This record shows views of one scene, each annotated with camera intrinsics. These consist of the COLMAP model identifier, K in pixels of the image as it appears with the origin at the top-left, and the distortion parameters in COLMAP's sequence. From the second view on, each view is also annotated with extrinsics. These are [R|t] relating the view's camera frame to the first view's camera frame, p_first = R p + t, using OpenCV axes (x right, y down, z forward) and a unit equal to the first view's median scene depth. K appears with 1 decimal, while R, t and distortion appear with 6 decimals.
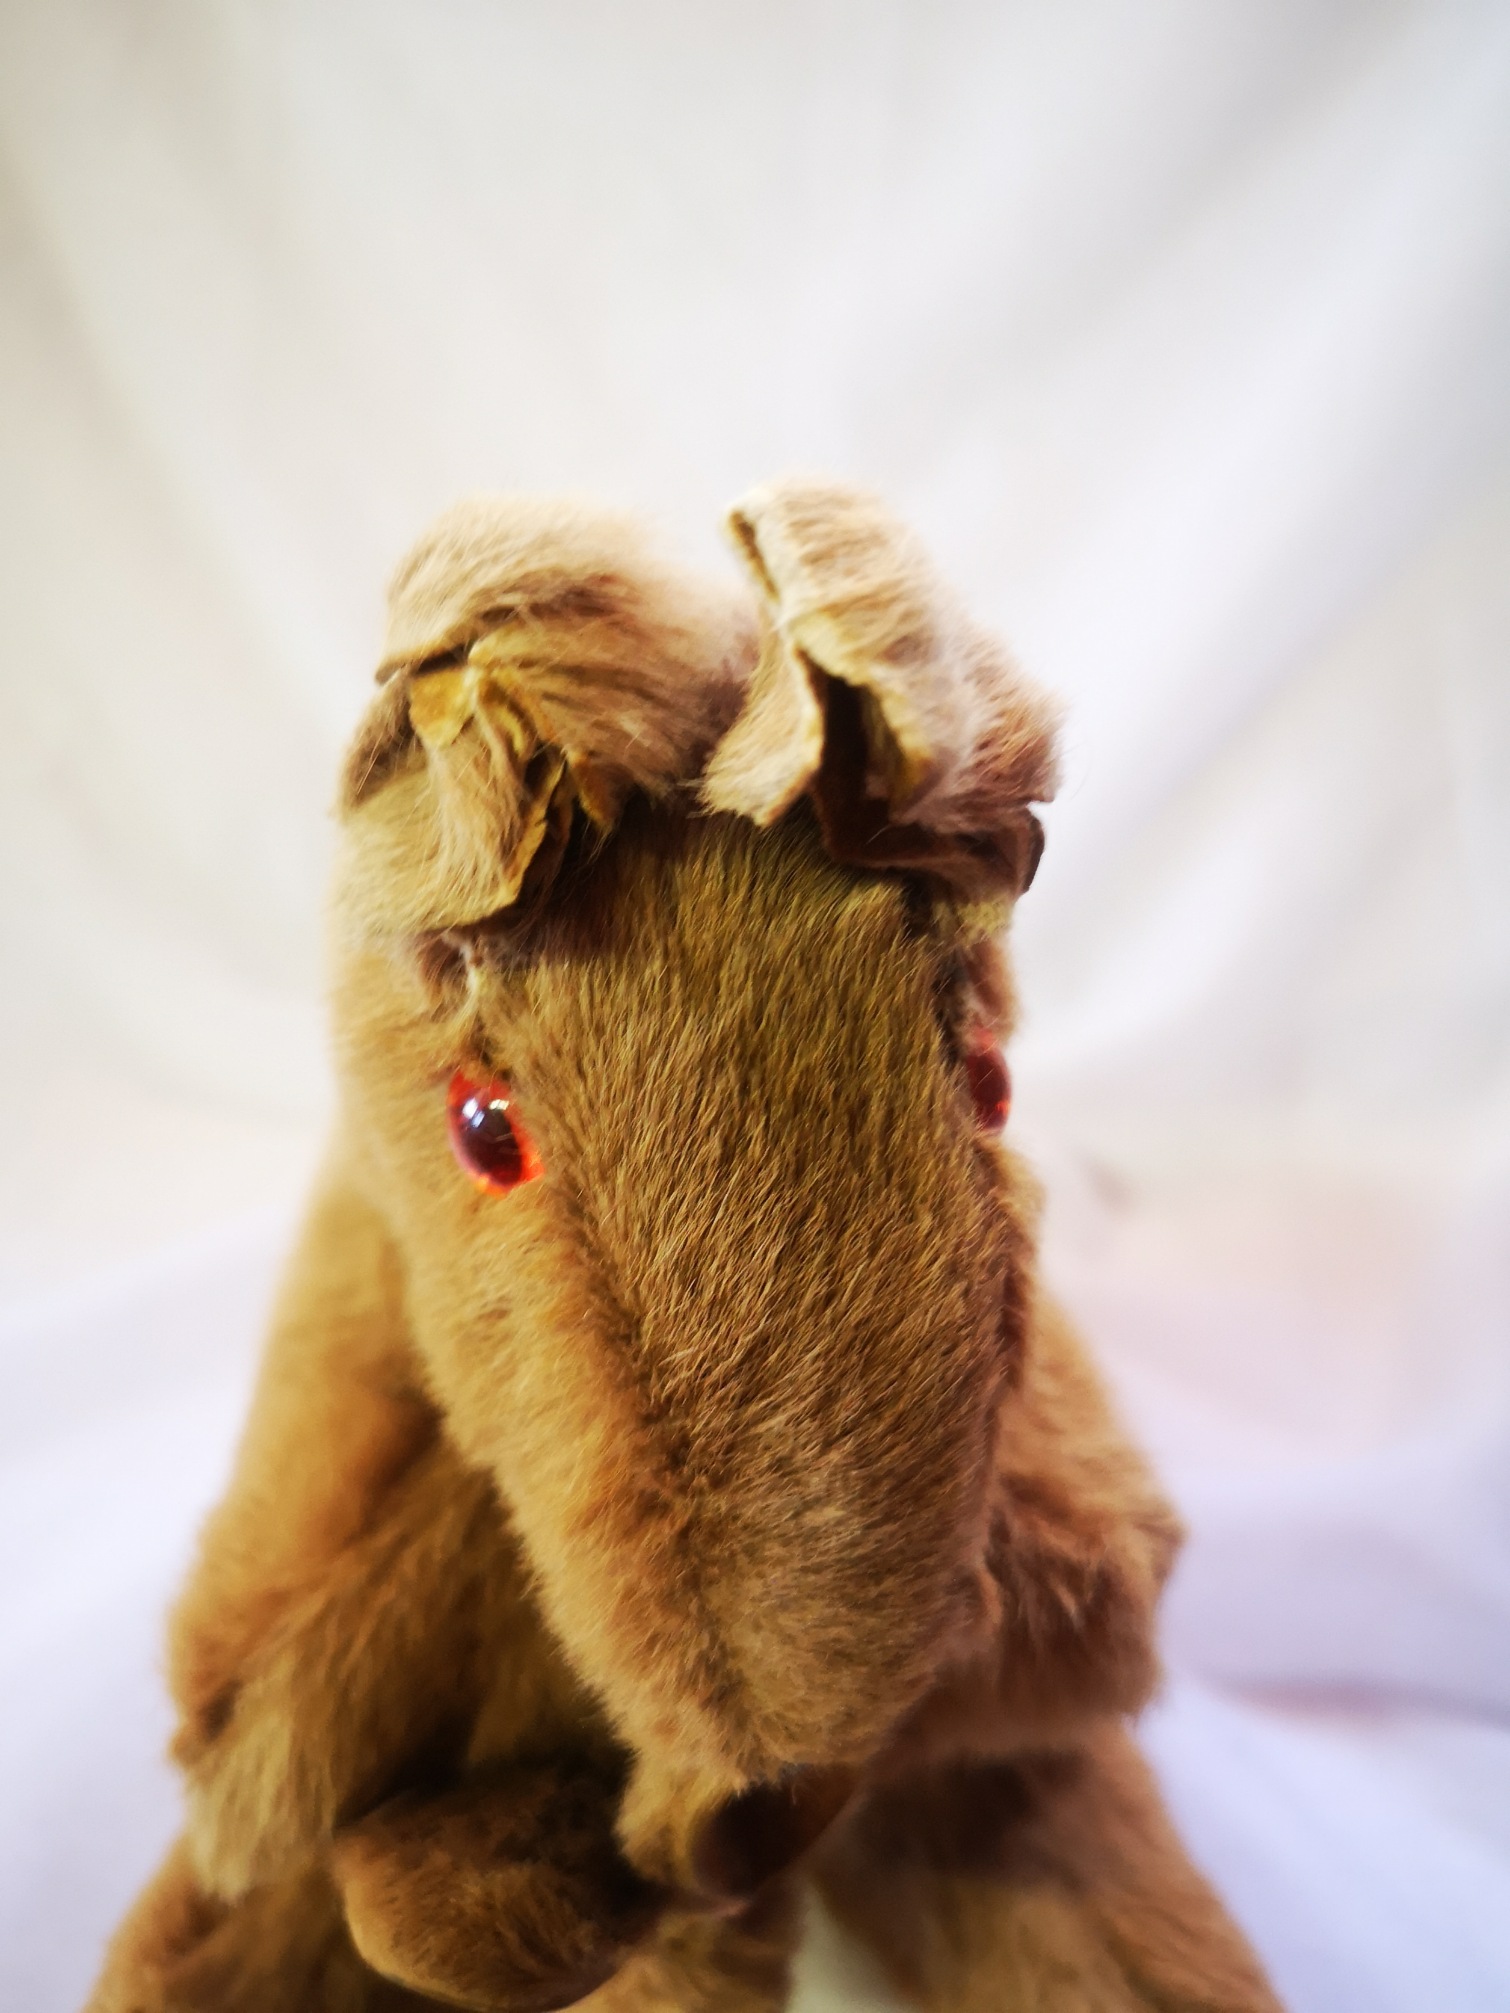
lens RADIAL K [[1691.7, 0, 755.0], [0, 1691.7, 1006.5], [0, 0, 1]] dist [-0.010499, -0.008049]
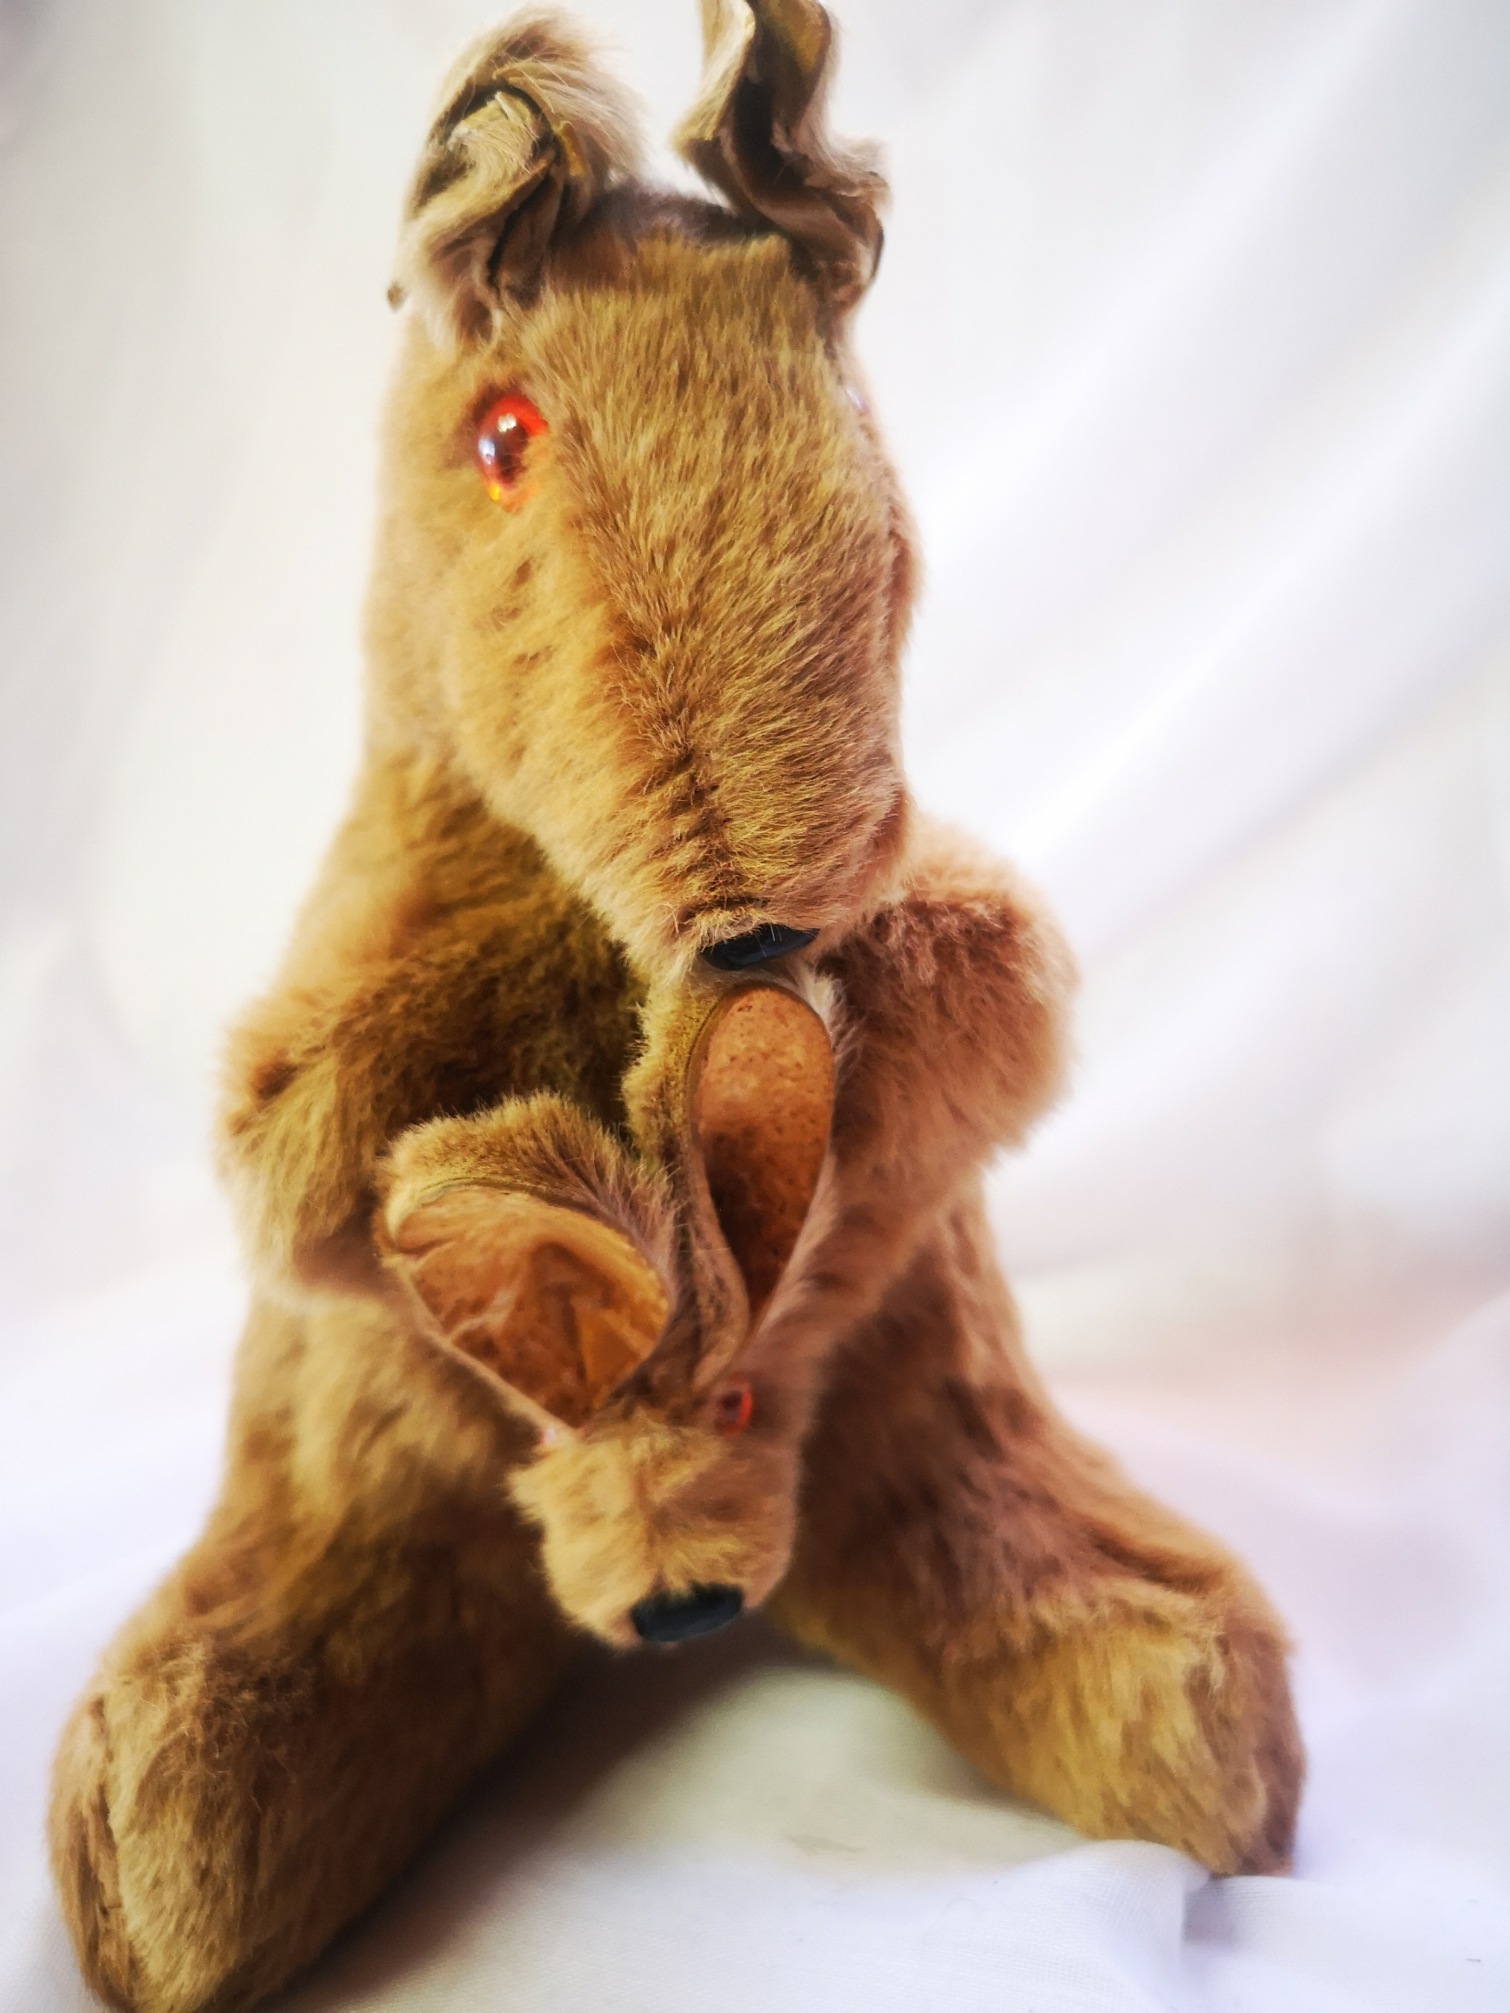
lens RADIAL K [[1691.7, 0, 755.0], [0, 1691.7, 1006.5], [0, 0, 1]] dist [-0.010499, -0.008049]
pose [[0.994635, -0.068619, 0.077415, -0.102383], [0.091463, 0.932967, -0.348150, 1.079015], [-0.048336, 0.353362, 0.934237, -0.150089]]
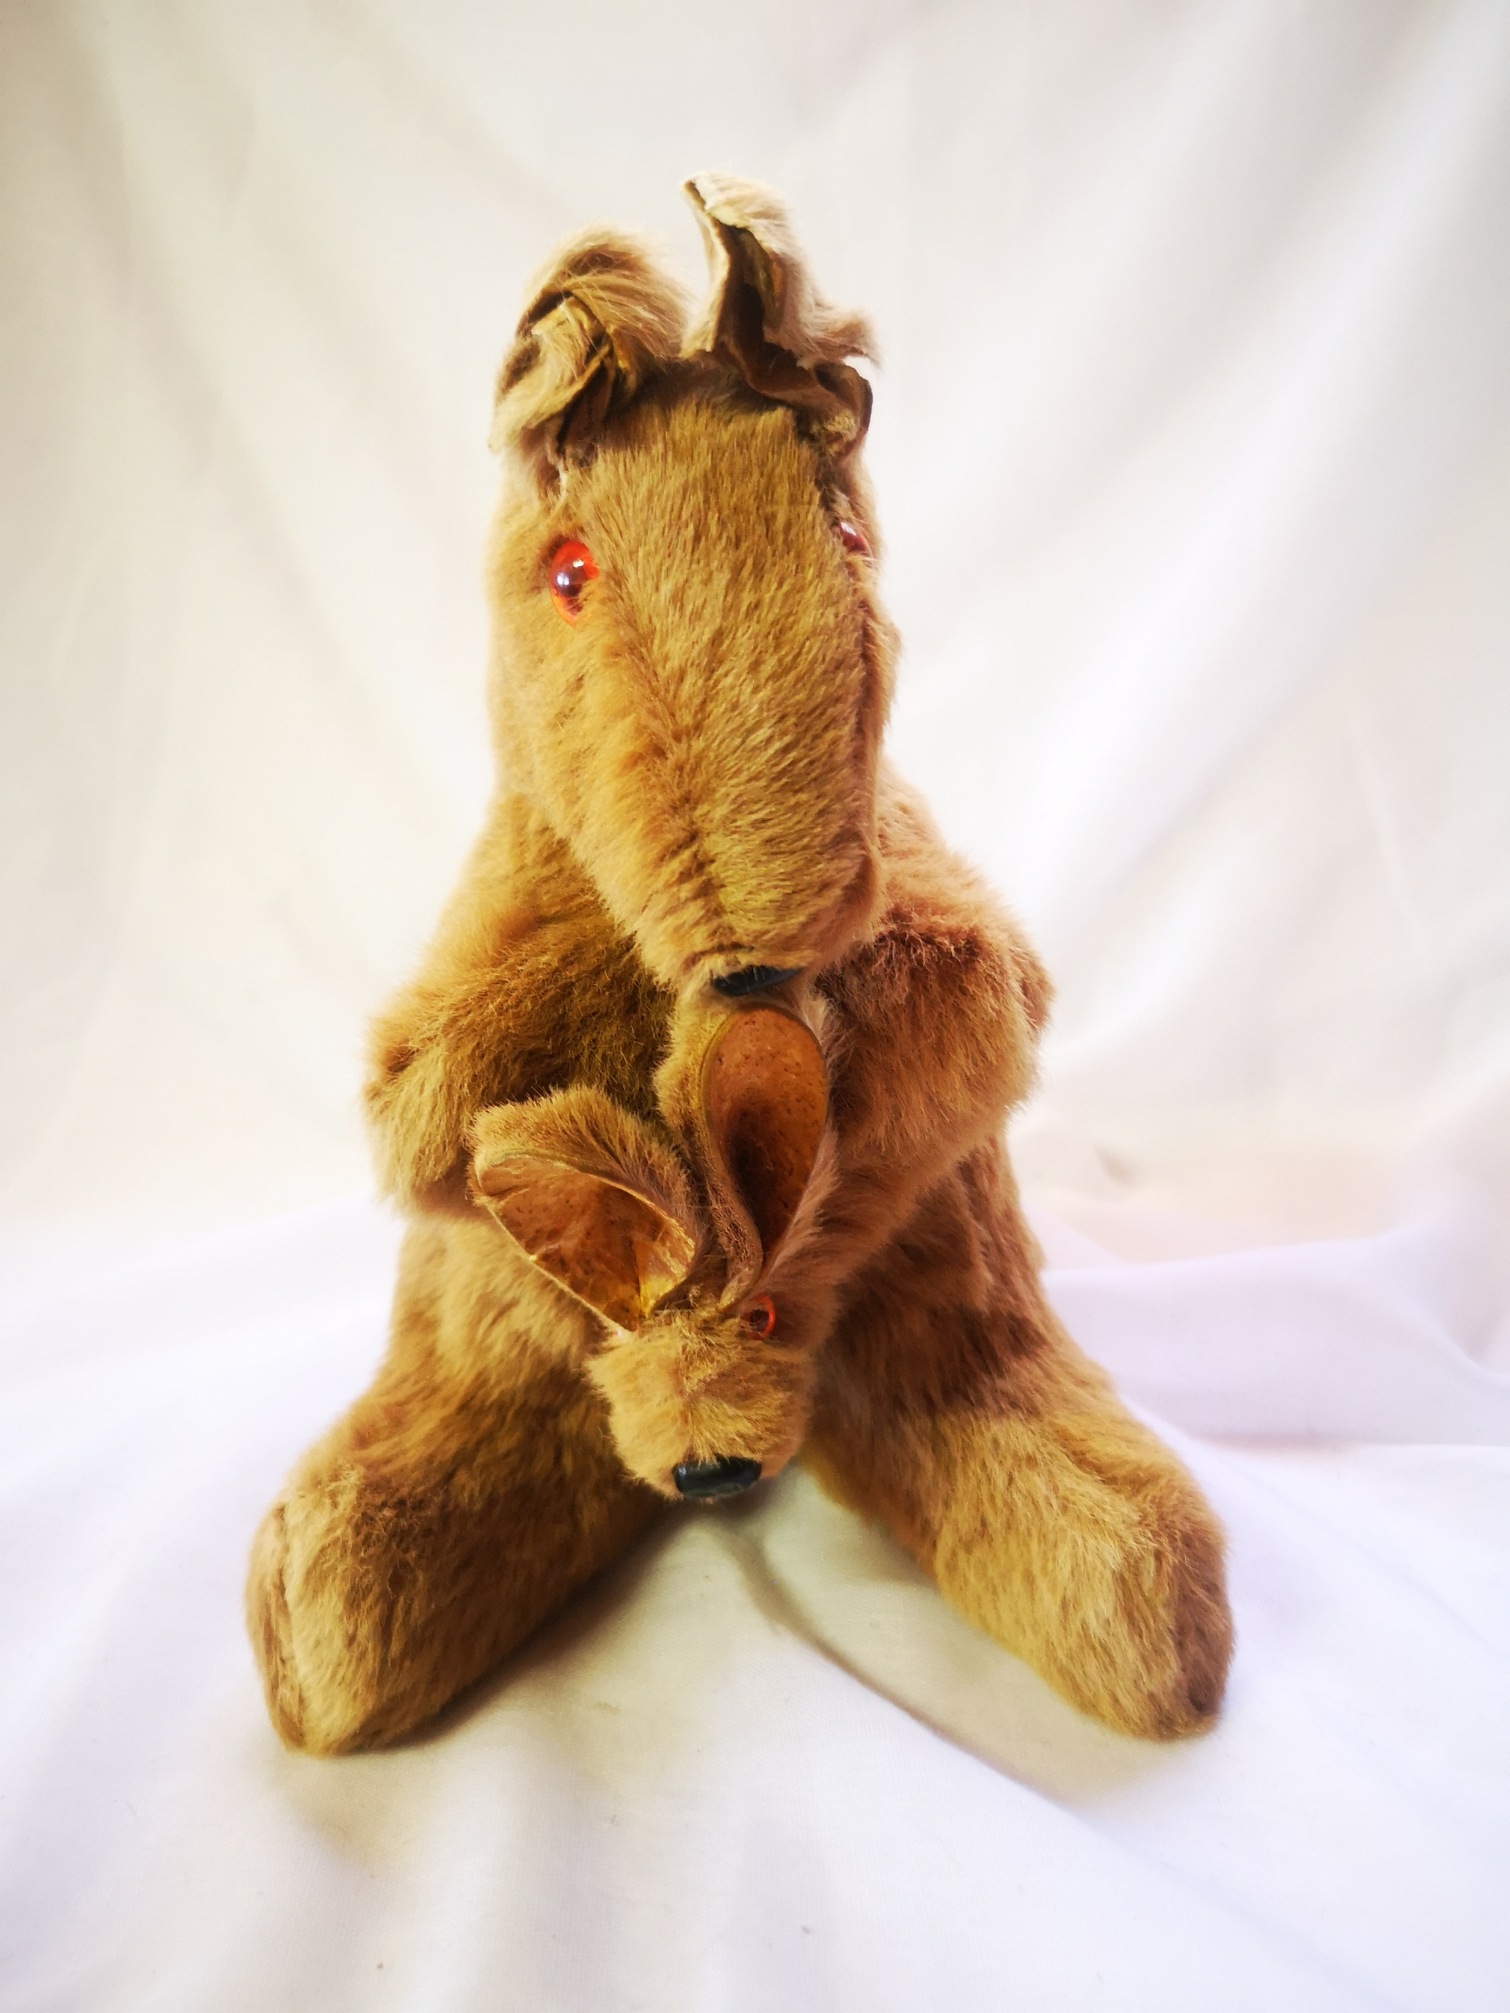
lens RADIAL K [[1642.1, 0, 755.0], [0, 1642.1, 1006.5], [0, 0, 1]] dist [0.003093, 0.001533]
pose [[0.996287, -0.038063, -0.077222, 0.161329], [0.014619, 0.958727, -0.283952, 1.071081], [0.084843, 0.281769, 0.955724, -0.544152]]
